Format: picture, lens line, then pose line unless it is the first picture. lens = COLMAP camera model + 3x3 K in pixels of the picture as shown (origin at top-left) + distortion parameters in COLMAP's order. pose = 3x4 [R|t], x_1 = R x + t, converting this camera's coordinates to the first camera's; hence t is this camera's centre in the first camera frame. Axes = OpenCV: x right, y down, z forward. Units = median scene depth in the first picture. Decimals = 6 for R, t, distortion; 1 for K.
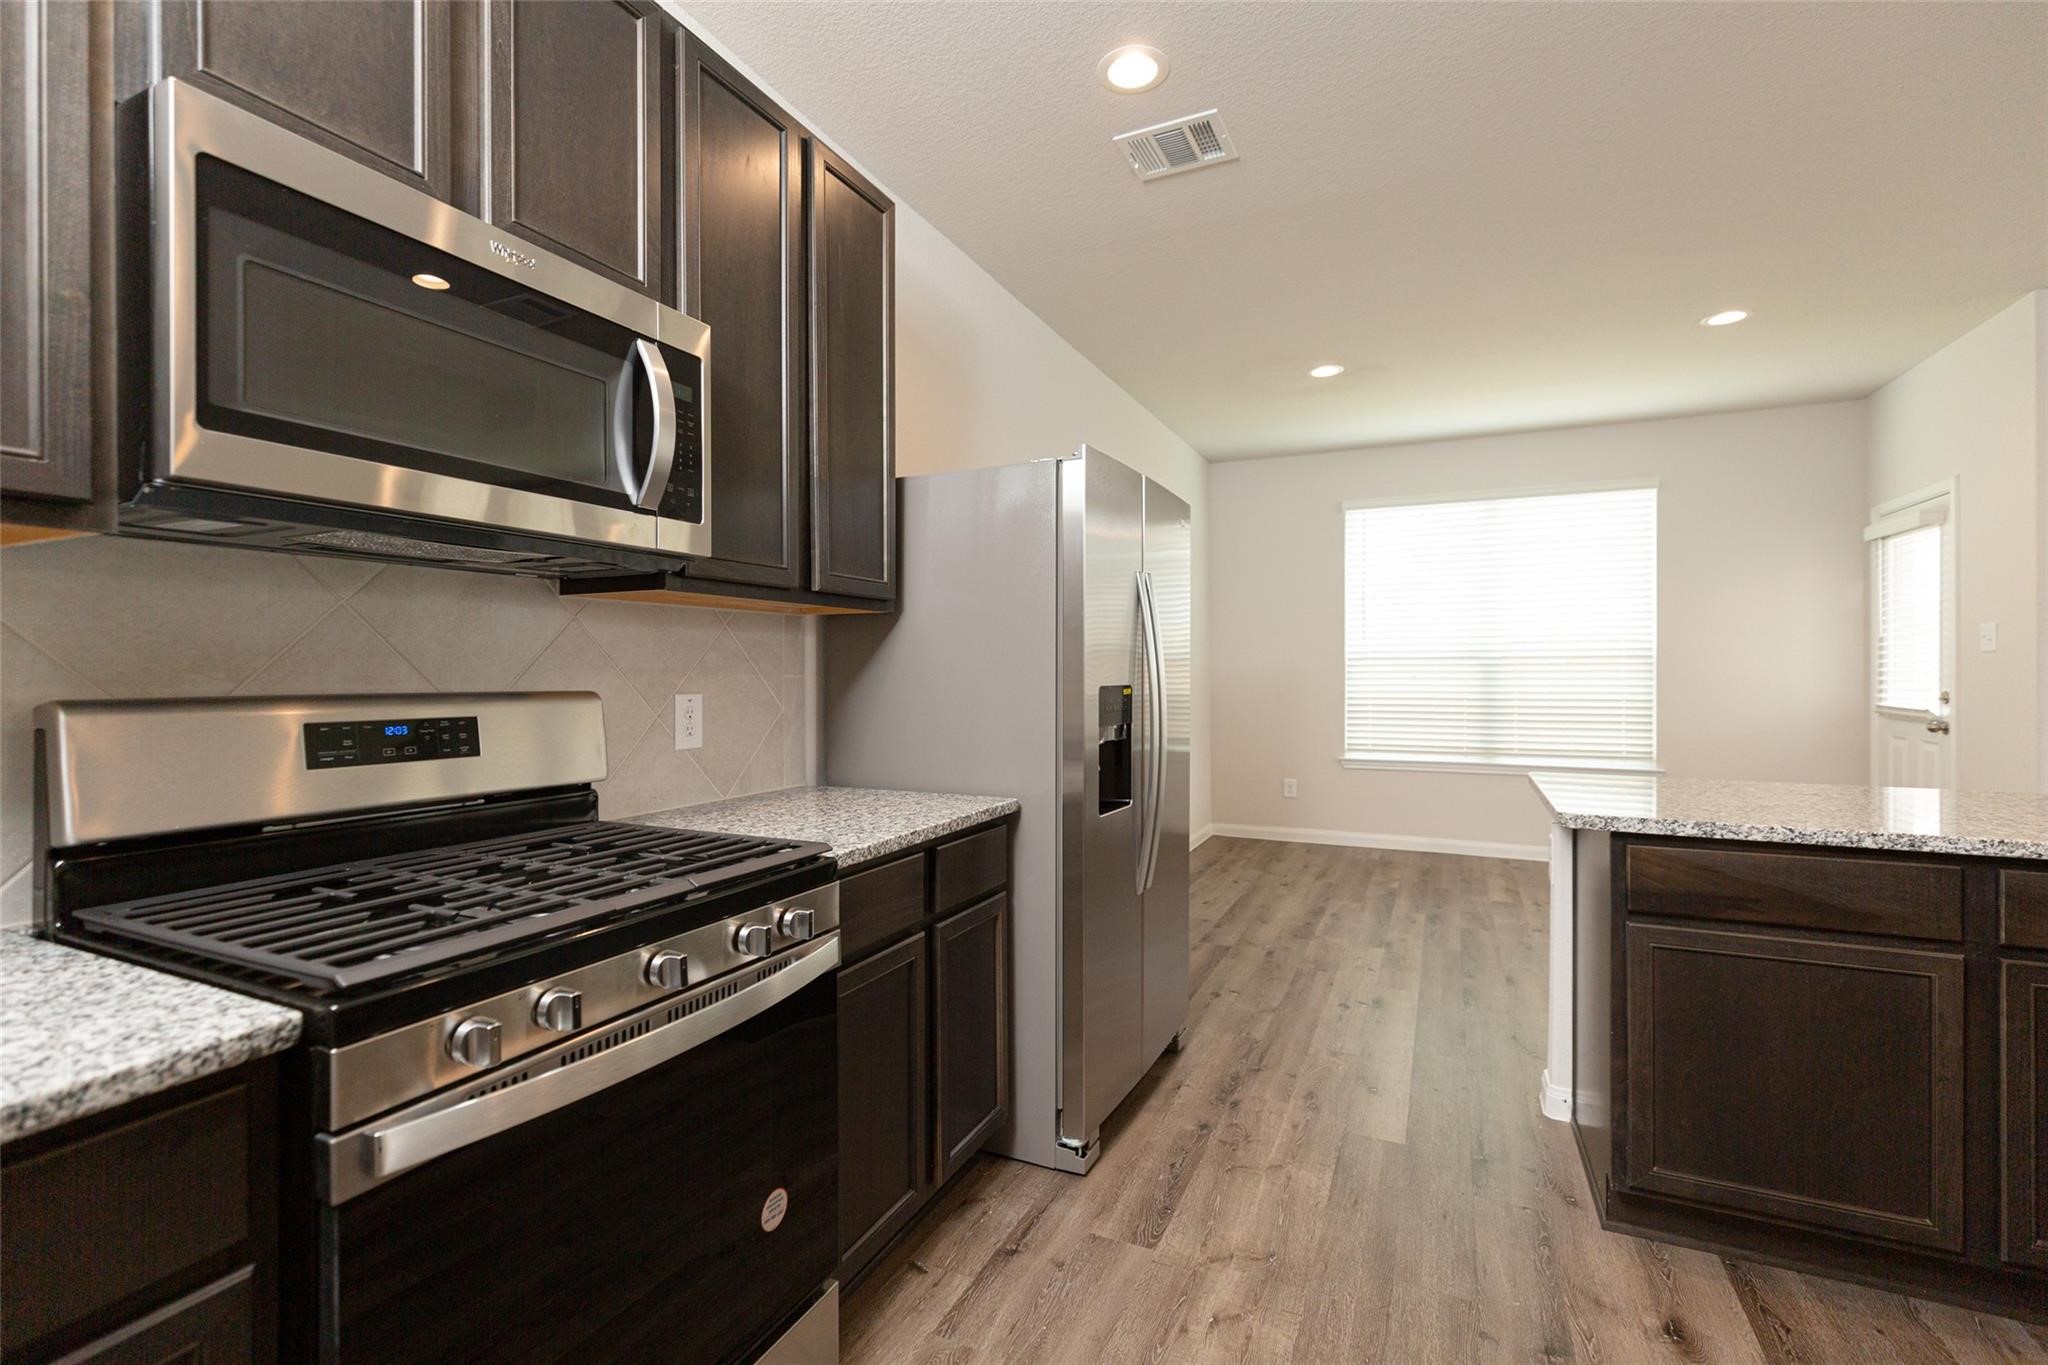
lens RADIAL K [[919.0, 0, 1018.4], [0, 919.0, 673.3], [0, 0, 1]] dist [0.005530, -0.001224]
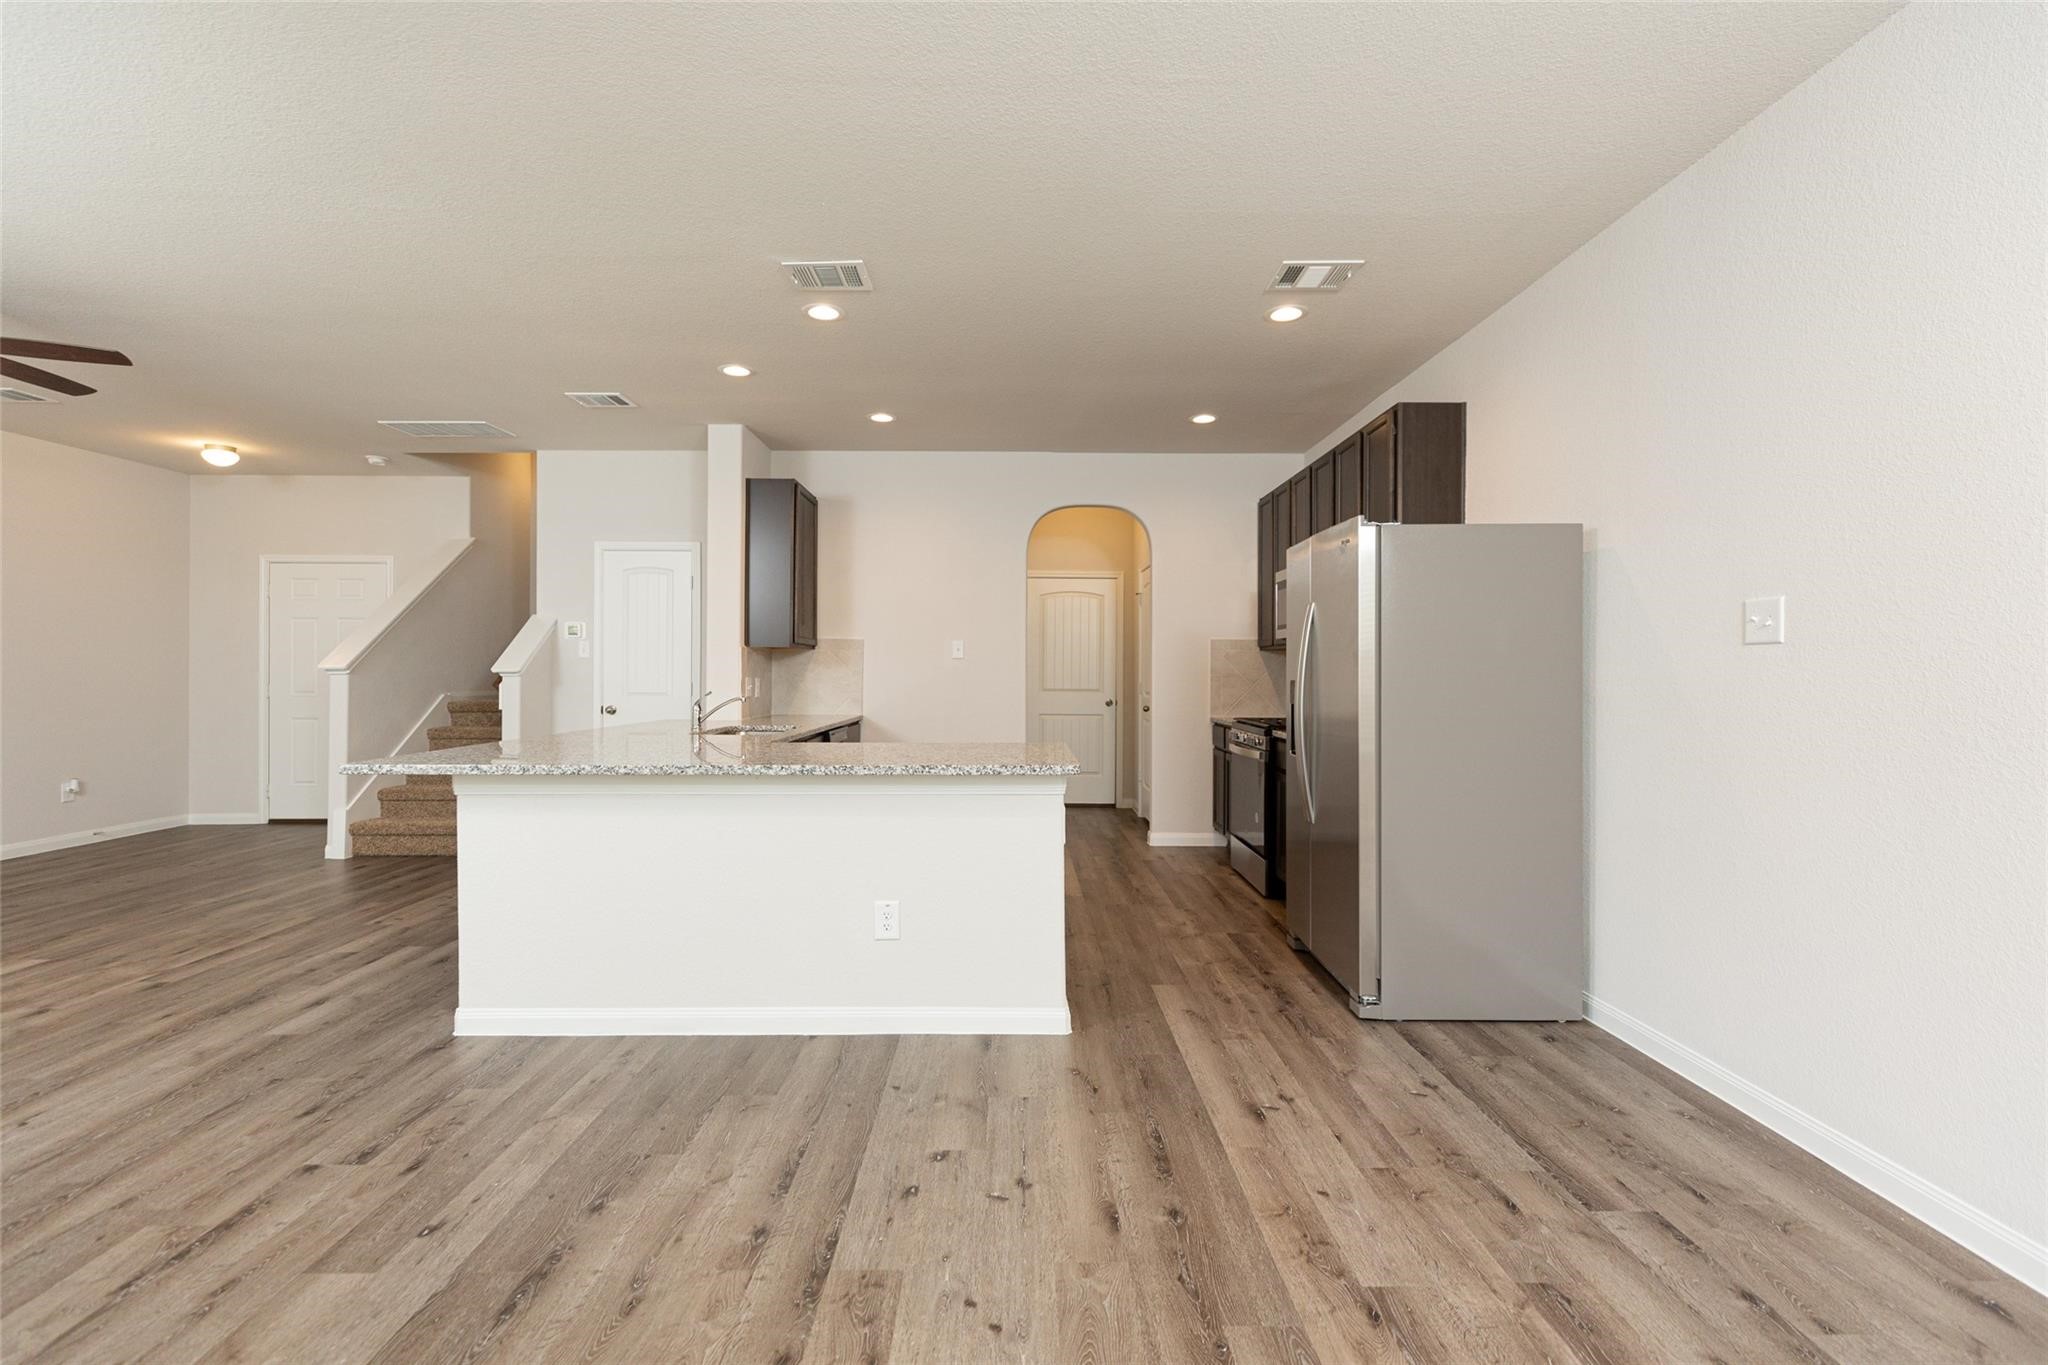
lens RADIAL K [[919.0, 0, 1027.7], [0, 919.0, 671.1], [0, 0, 1]] dist [0.005530, -0.001224]
pose [[-0.899309, -0.003732, -0.437297, 1.305372], [-0.003609, 0.999993, -0.001112, 0.001542], [0.437298, 0.000578, -0.899316, 2.346690]]
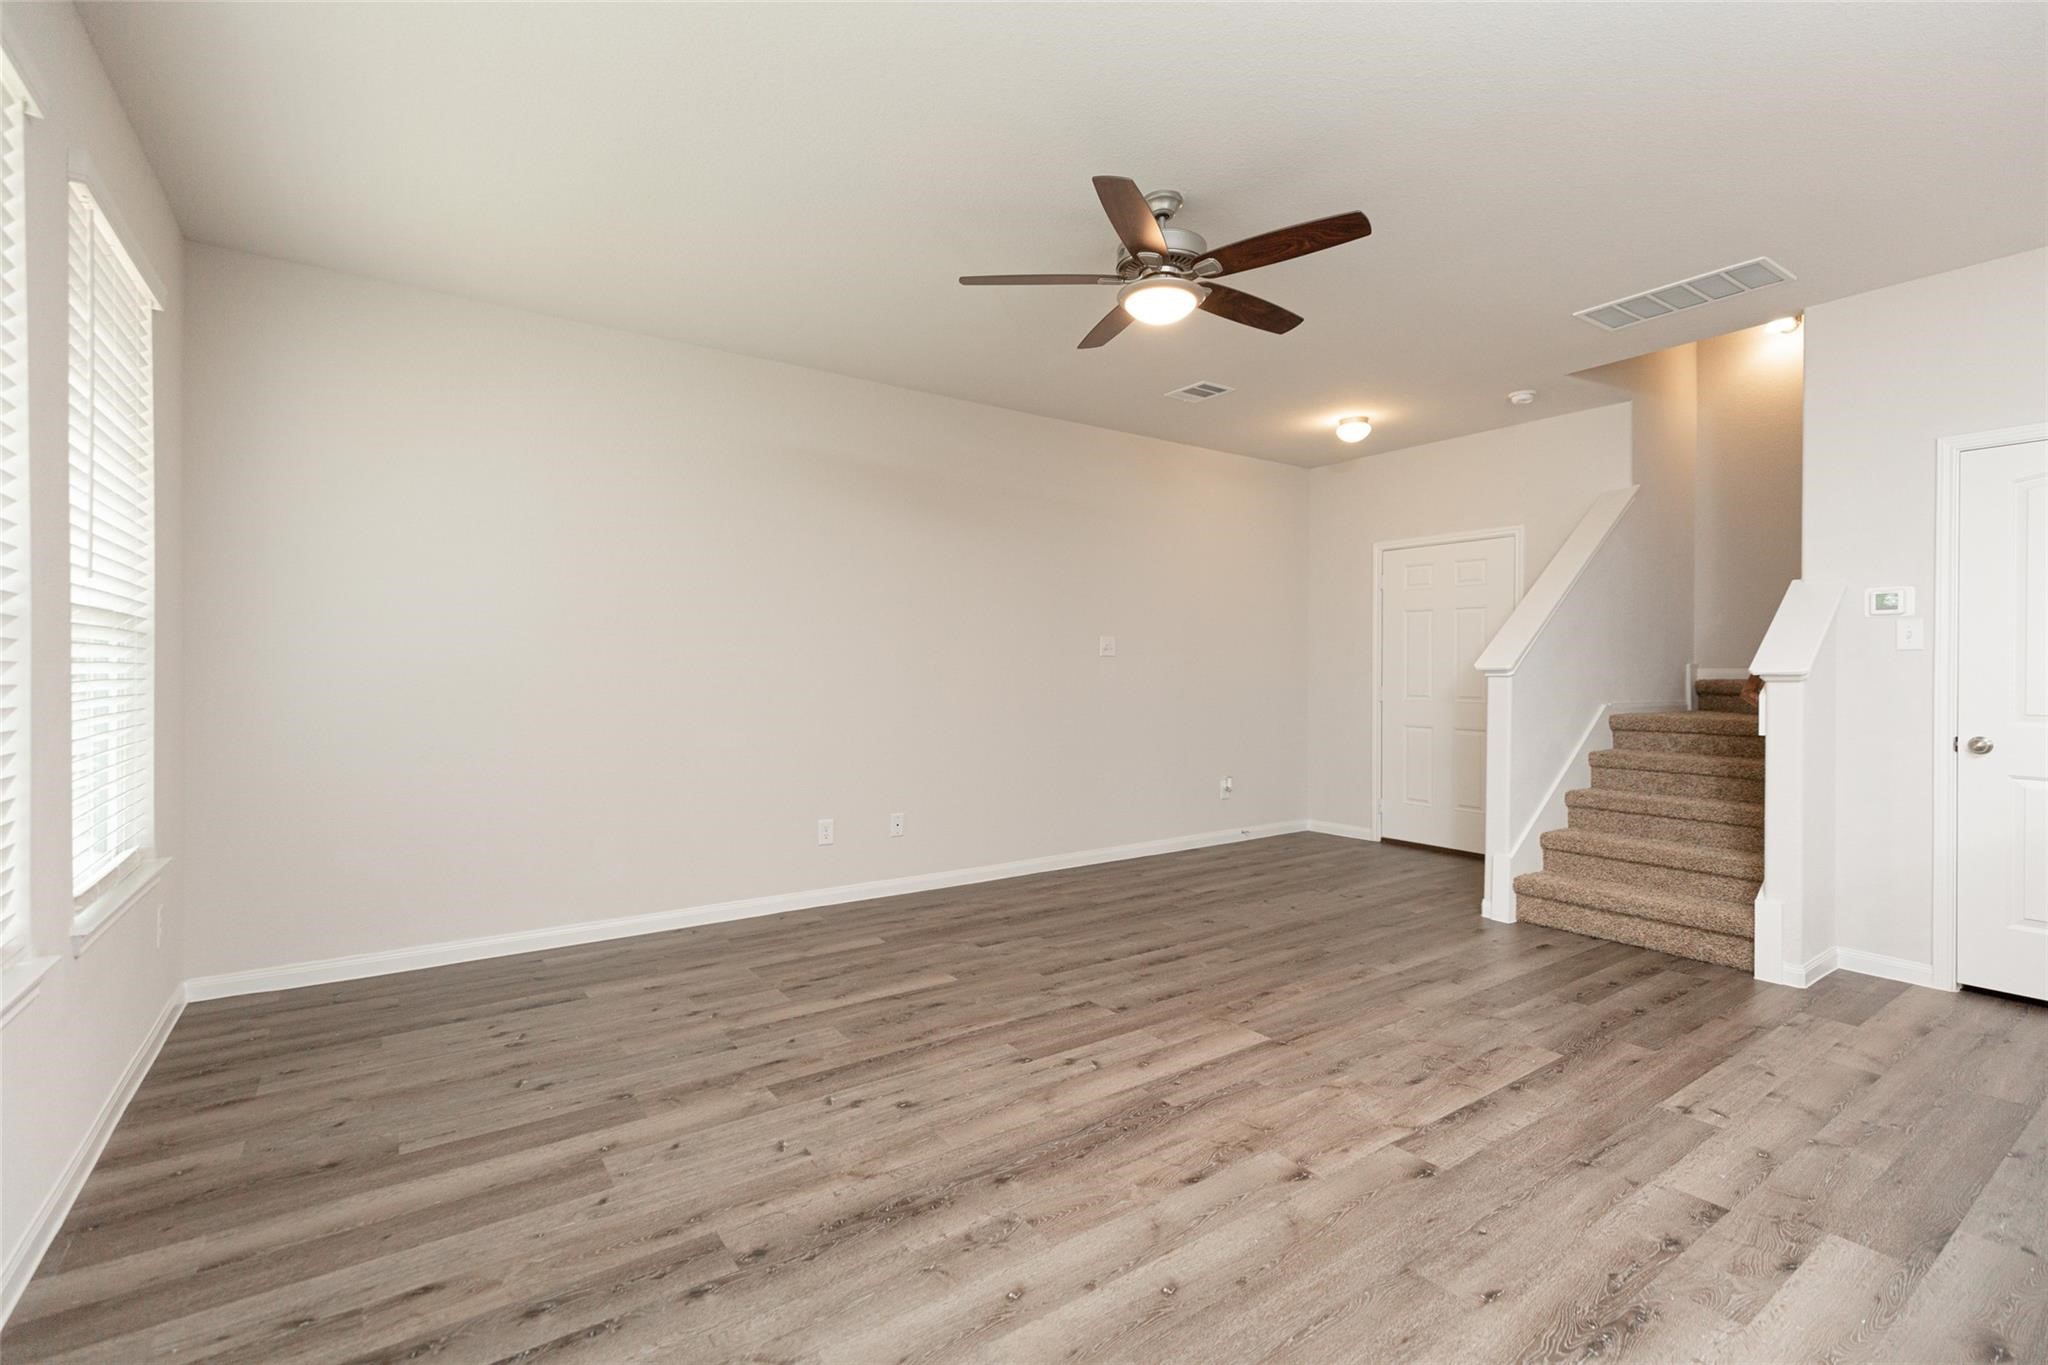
lens RADIAL K [[919.0, 0, 1014.1], [0, 919.0, 674.5], [0, 0, 1]] dist [0.005530, -0.001224]
pose [[-0.867116, -0.005769, 0.498073, 1.834755], [-0.002146, 0.999967, 0.007845, -0.003296], [-0.498102, 0.005734, -0.867100, 1.382150]]
